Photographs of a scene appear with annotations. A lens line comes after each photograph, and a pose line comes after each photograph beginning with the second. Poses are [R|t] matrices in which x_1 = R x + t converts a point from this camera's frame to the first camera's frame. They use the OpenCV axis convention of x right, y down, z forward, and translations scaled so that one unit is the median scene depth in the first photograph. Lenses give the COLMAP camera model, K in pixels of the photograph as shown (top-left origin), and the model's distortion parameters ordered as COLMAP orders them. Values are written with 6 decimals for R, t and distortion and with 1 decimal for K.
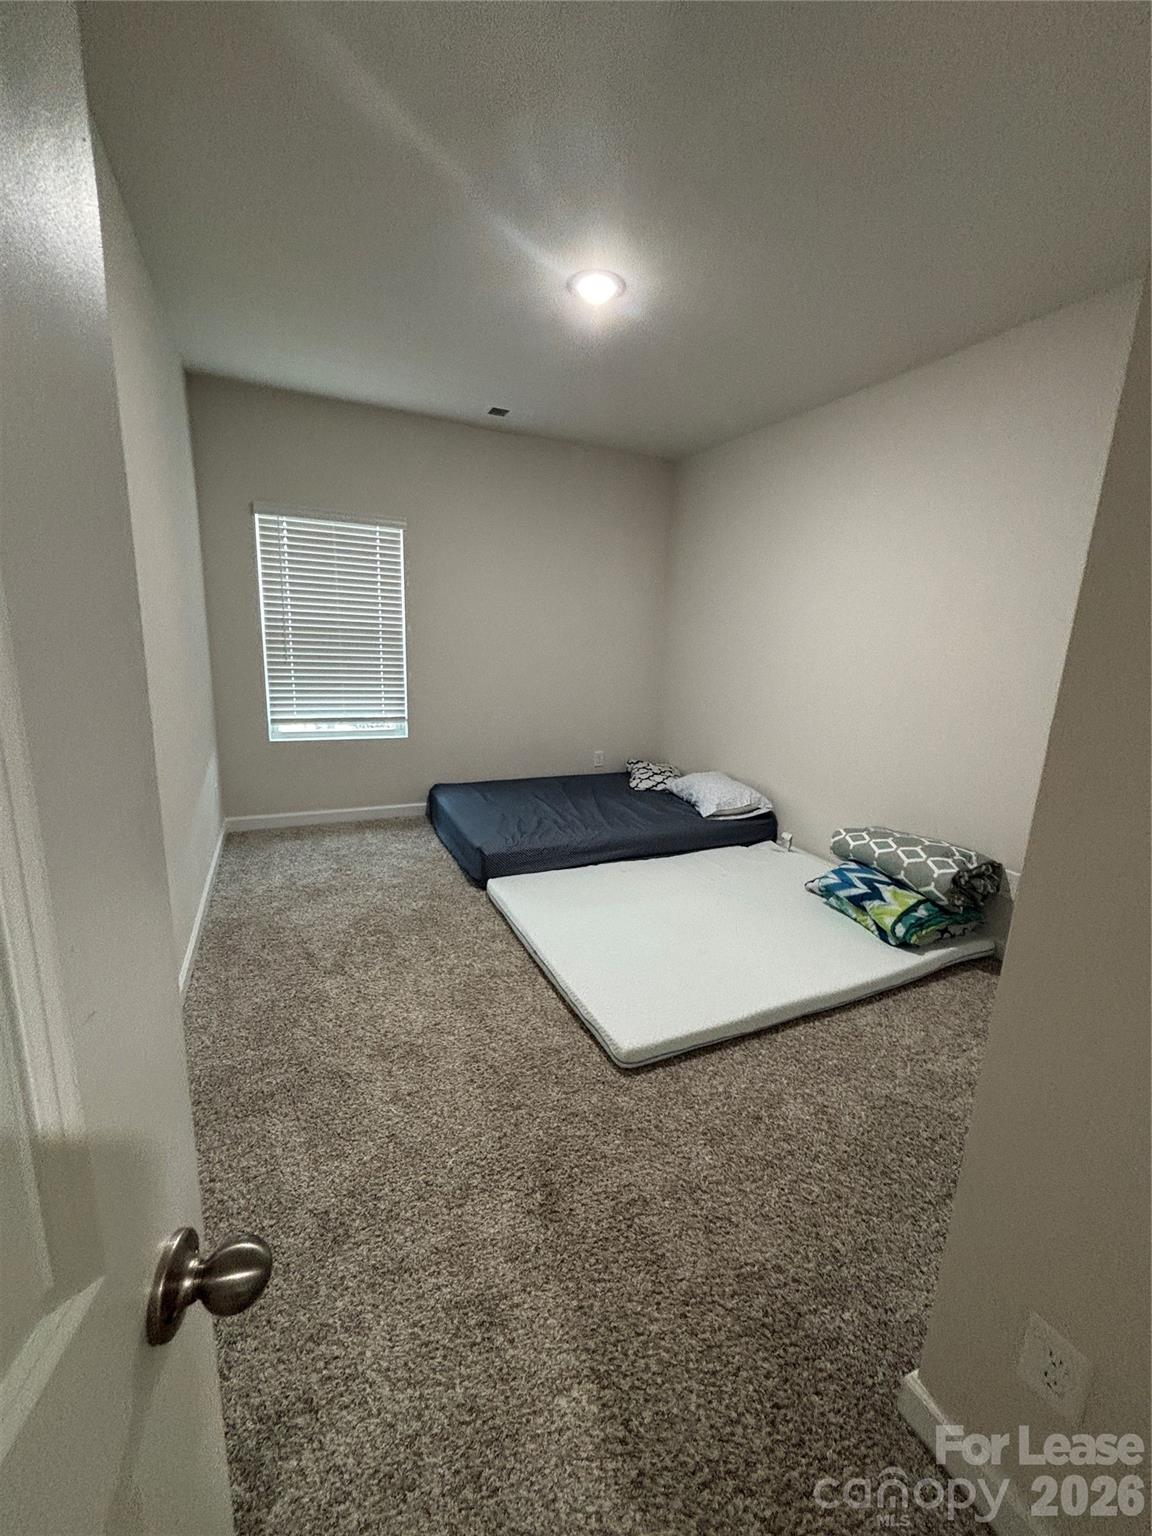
lens RADIAL K [[622.2, 0, 578.2], [0, 622.2, 768.8], [0, 0, 1]] dist [-0.001400, 0.001623]
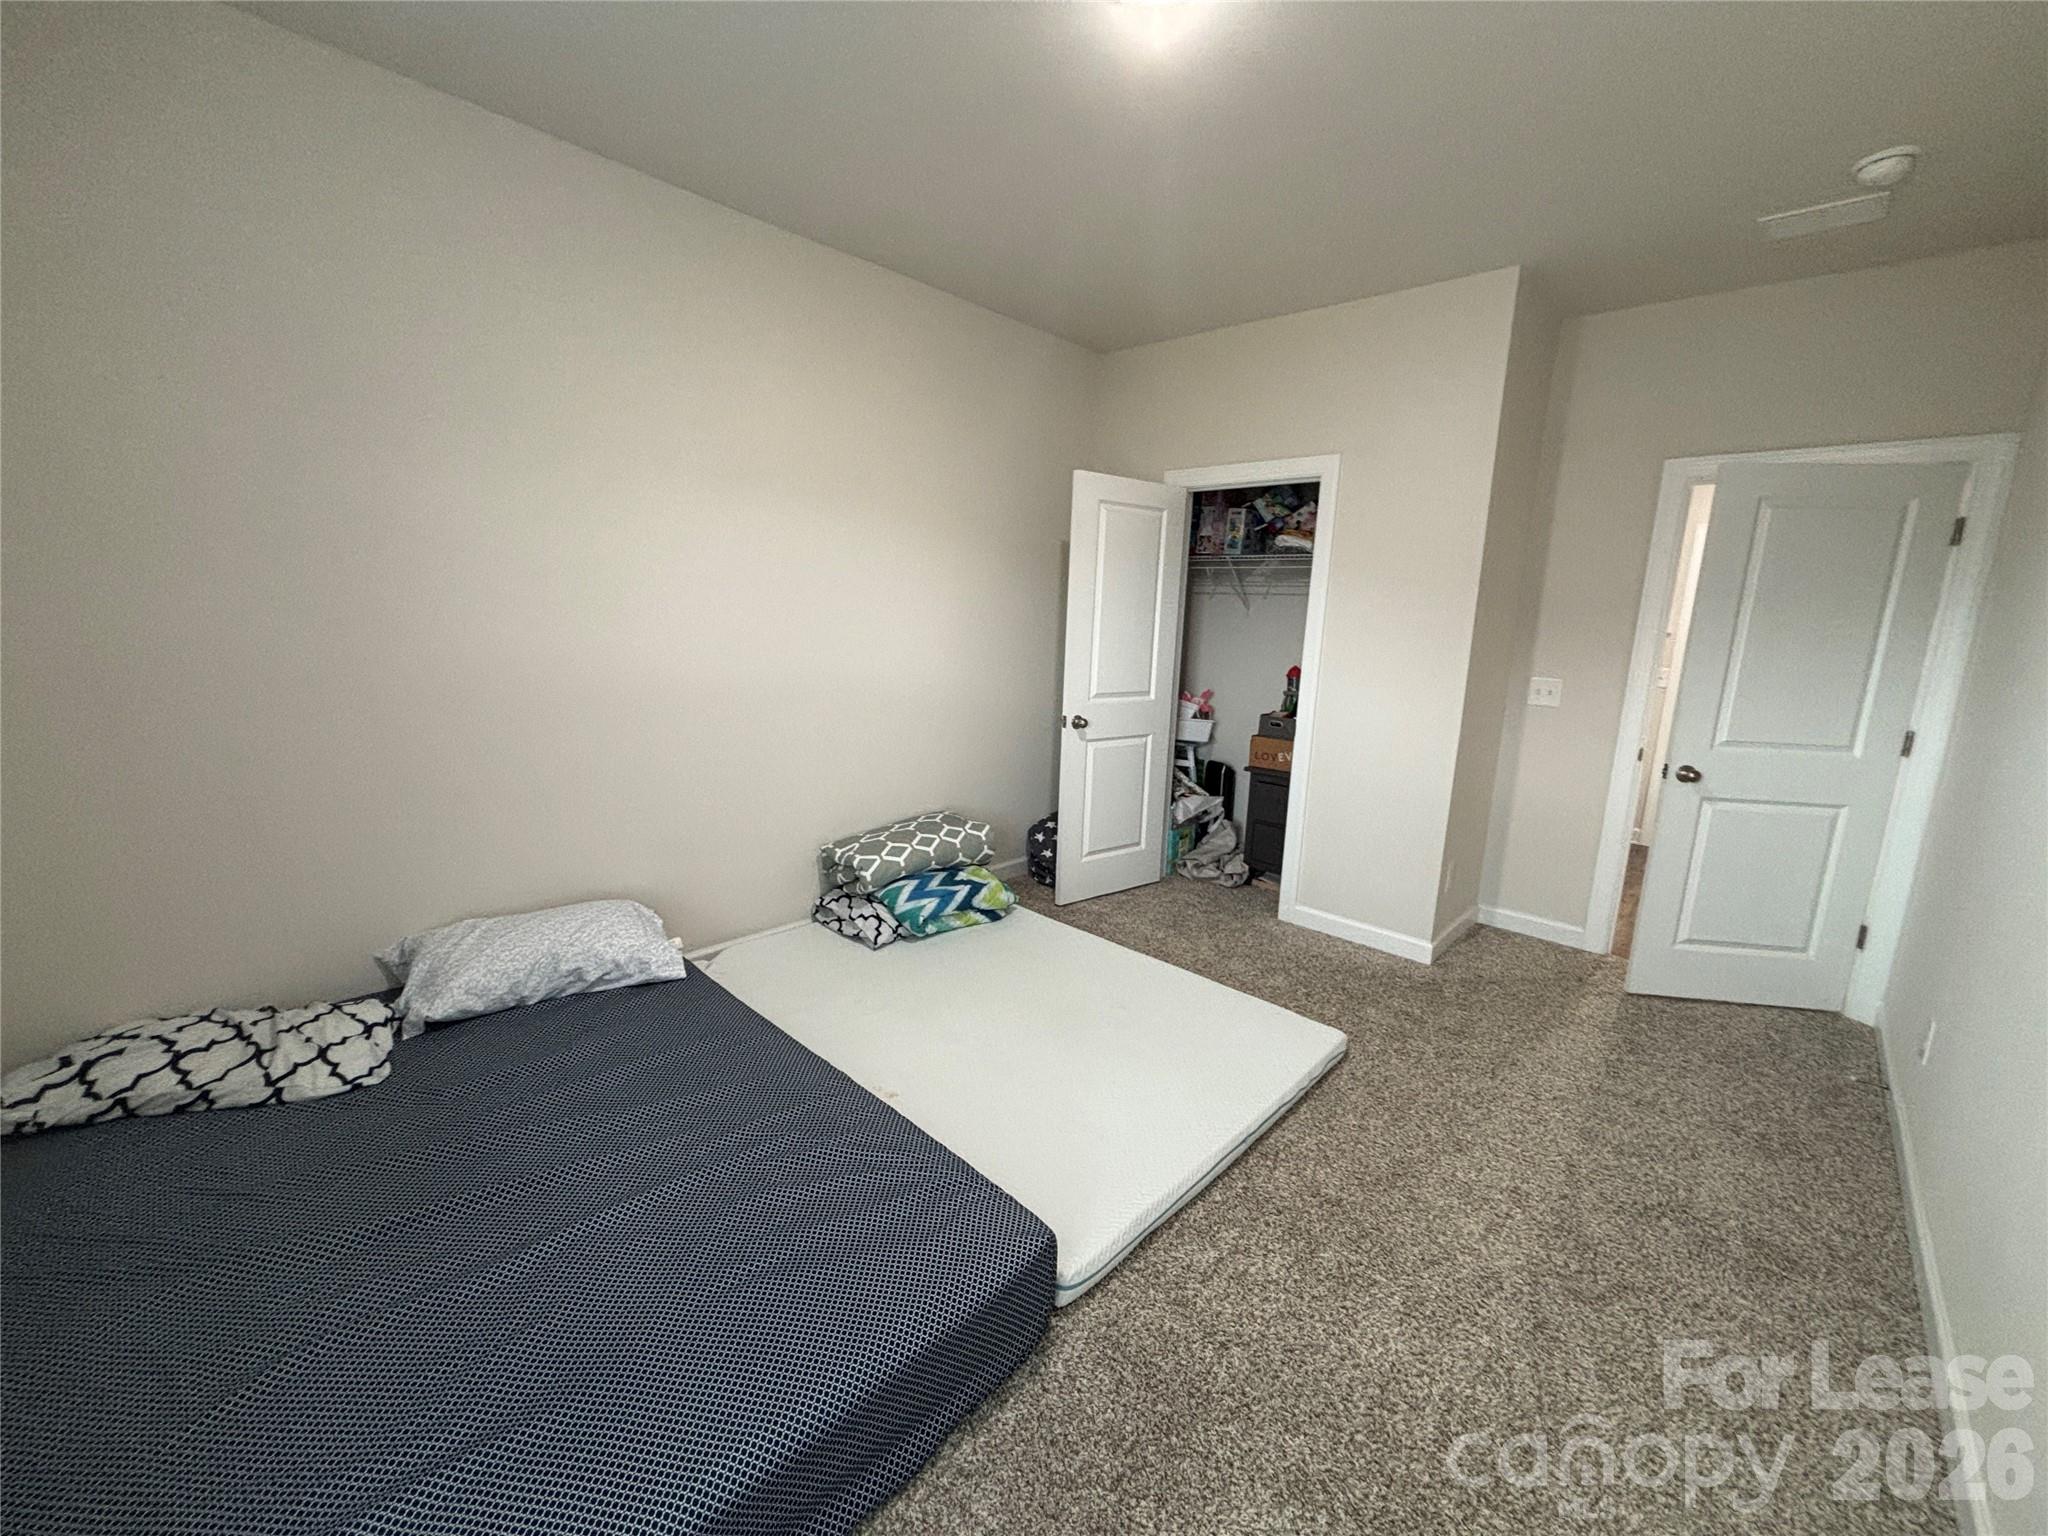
lens RADIAL K [[829.7, 0, 1023.4], [0, 829.7, 765.0], [0, 0, 1]] dist [-0.001400, 0.001623]
pose [[-0.369791, -0.221278, 0.902381, -0.602006], [0.153896, 0.943223, 0.294359, -0.309256], [-0.916281, 0.247724, -0.314741, 1.266393]]
